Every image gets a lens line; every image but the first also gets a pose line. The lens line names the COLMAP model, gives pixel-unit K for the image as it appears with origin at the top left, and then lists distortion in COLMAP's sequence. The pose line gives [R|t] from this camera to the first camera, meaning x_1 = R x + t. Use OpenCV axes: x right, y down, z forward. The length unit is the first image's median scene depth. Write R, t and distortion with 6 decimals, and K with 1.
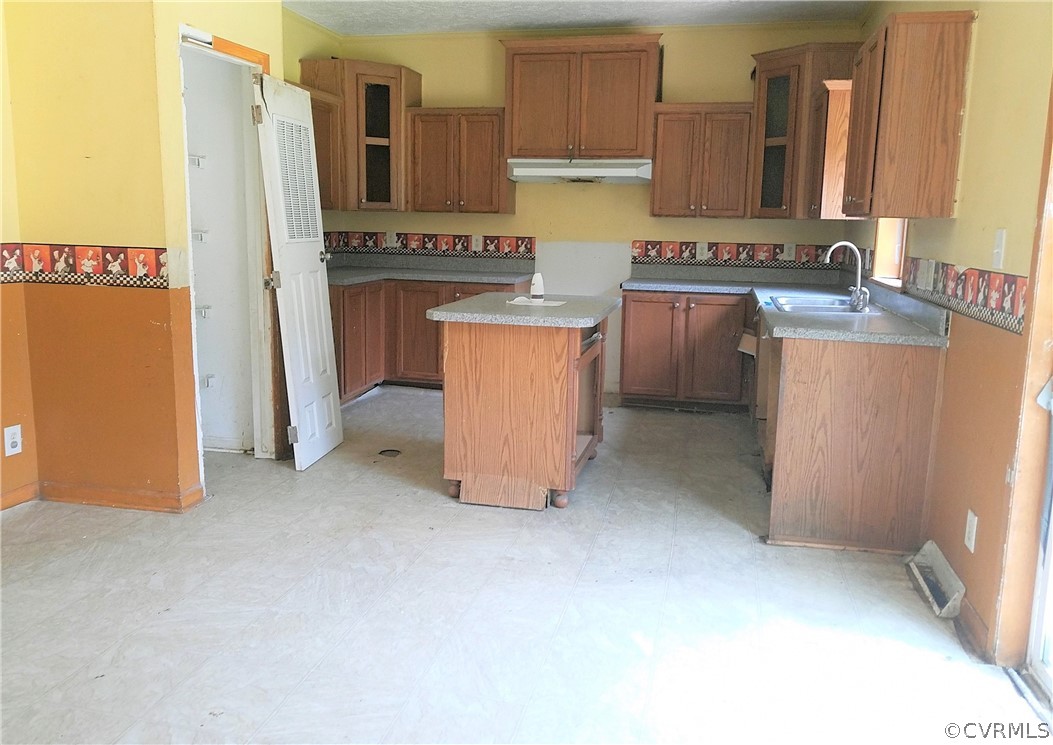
lens RADIAL K [[818.0, 0, 525.5], [0, 818.0, 357.7], [0, 0, 1]] dist [0.041504, -0.003533]
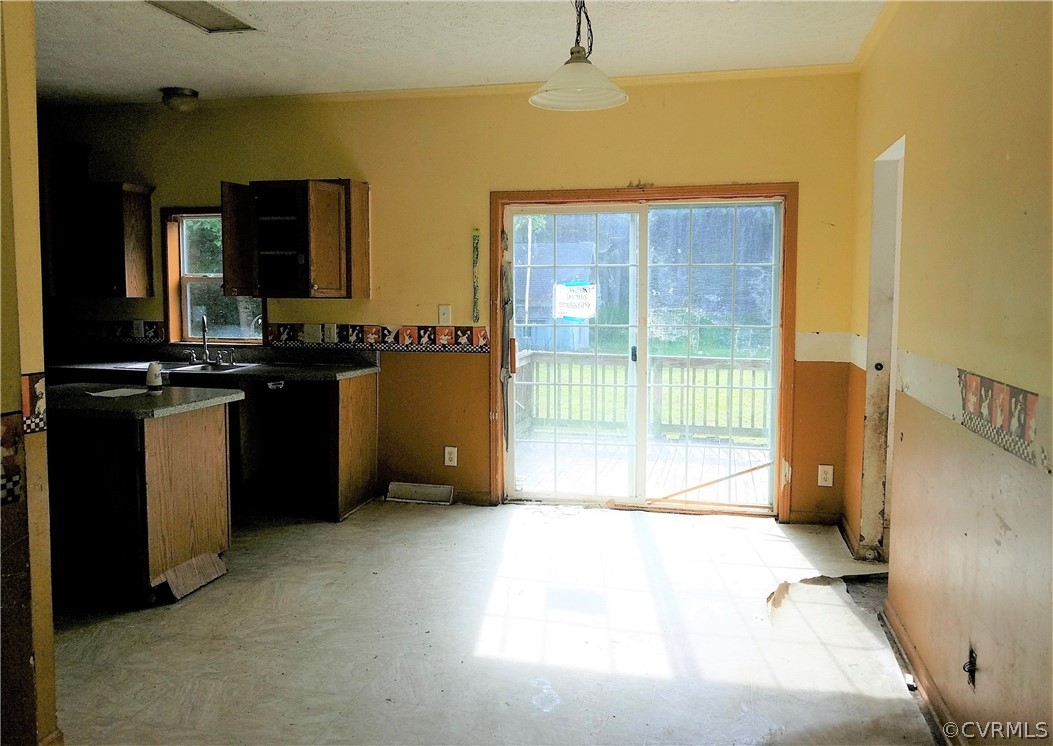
lens RADIAL K [[818.0, 0, 525.5], [0, 818.0, 358.2], [0, 0, 1]] dist [0.041504, -0.003533]
pose [[-0.007362, -0.093023, 0.995637, -1.142567], [0.143957, 0.985194, 0.093112, -0.152856], [-0.989557, 0.144015, 0.006139, 0.605370]]
